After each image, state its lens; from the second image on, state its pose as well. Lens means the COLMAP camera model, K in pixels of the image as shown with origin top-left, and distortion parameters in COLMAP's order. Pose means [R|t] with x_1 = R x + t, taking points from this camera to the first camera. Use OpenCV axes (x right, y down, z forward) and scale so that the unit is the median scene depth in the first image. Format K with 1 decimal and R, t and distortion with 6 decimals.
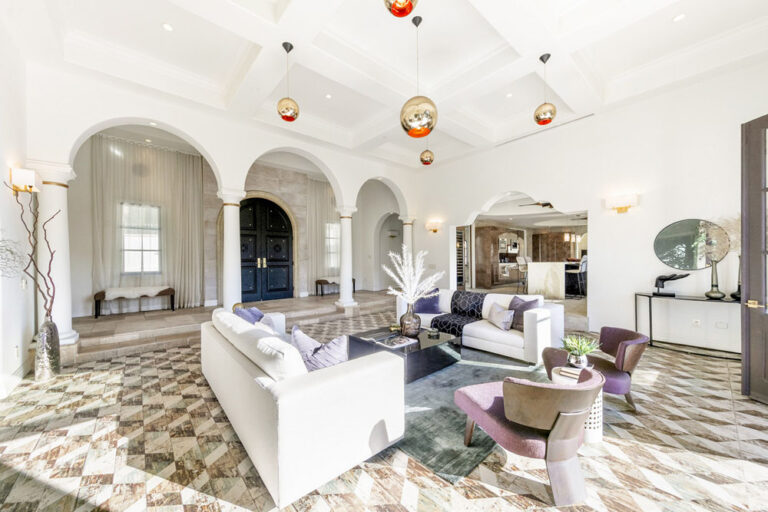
lens RADIAL K [[282.3, 0, 382.8], [0, 282.3, 261.0], [0, 0, 1]] dist [0.007439, 0.000069]
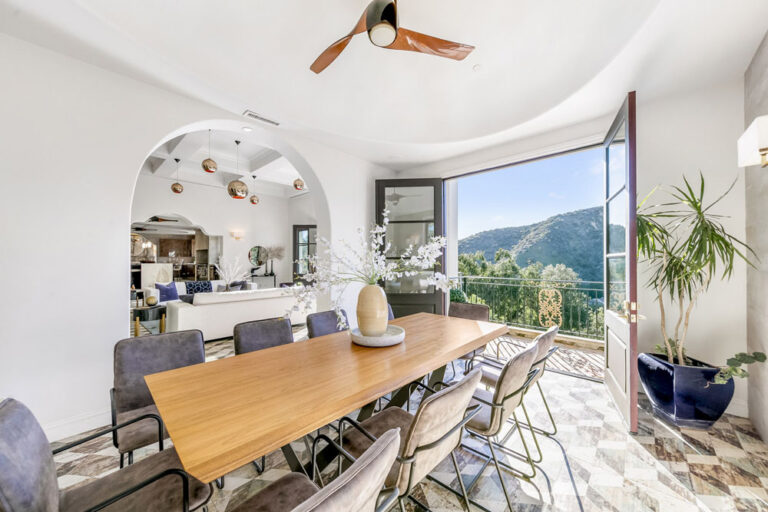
lens RADIAL K [[282.3, 0, 388.8], [0, 282.3, 262.0], [0, 0, 1]] dist [0.007439, 0.000069]
pose [[-0.123938, 0.005849, 0.992273, -1.763992], [0.005438, 0.999972, -0.005215, 0.019394], [-0.992275, 0.004749, -0.123966, 0.155624]]
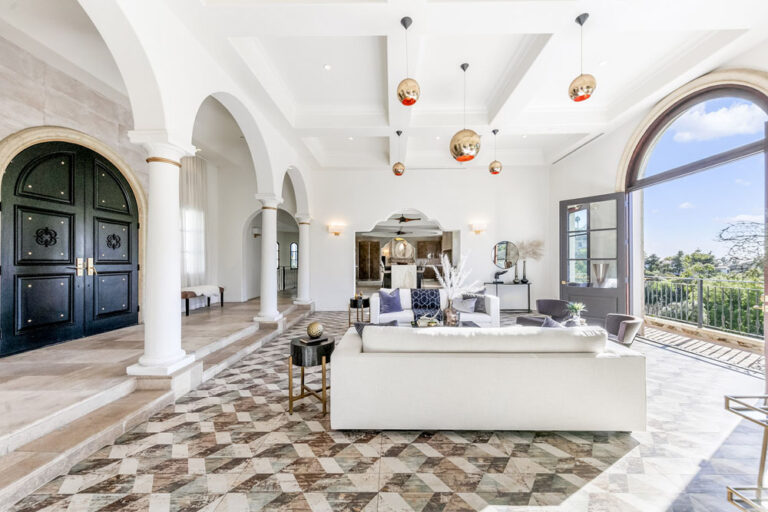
lens RADIAL K [[282.3, 0, 391.8], [0, 282.3, 262.6], [0, 0, 1]] dist [0.007439, 0.000069]
pose [[0.655348, 0.005425, 0.755308, -0.867492], [0.002188, 0.999956, -0.009080, 0.009014], [-0.755324, 0.007603, 0.655307, 0.382395]]
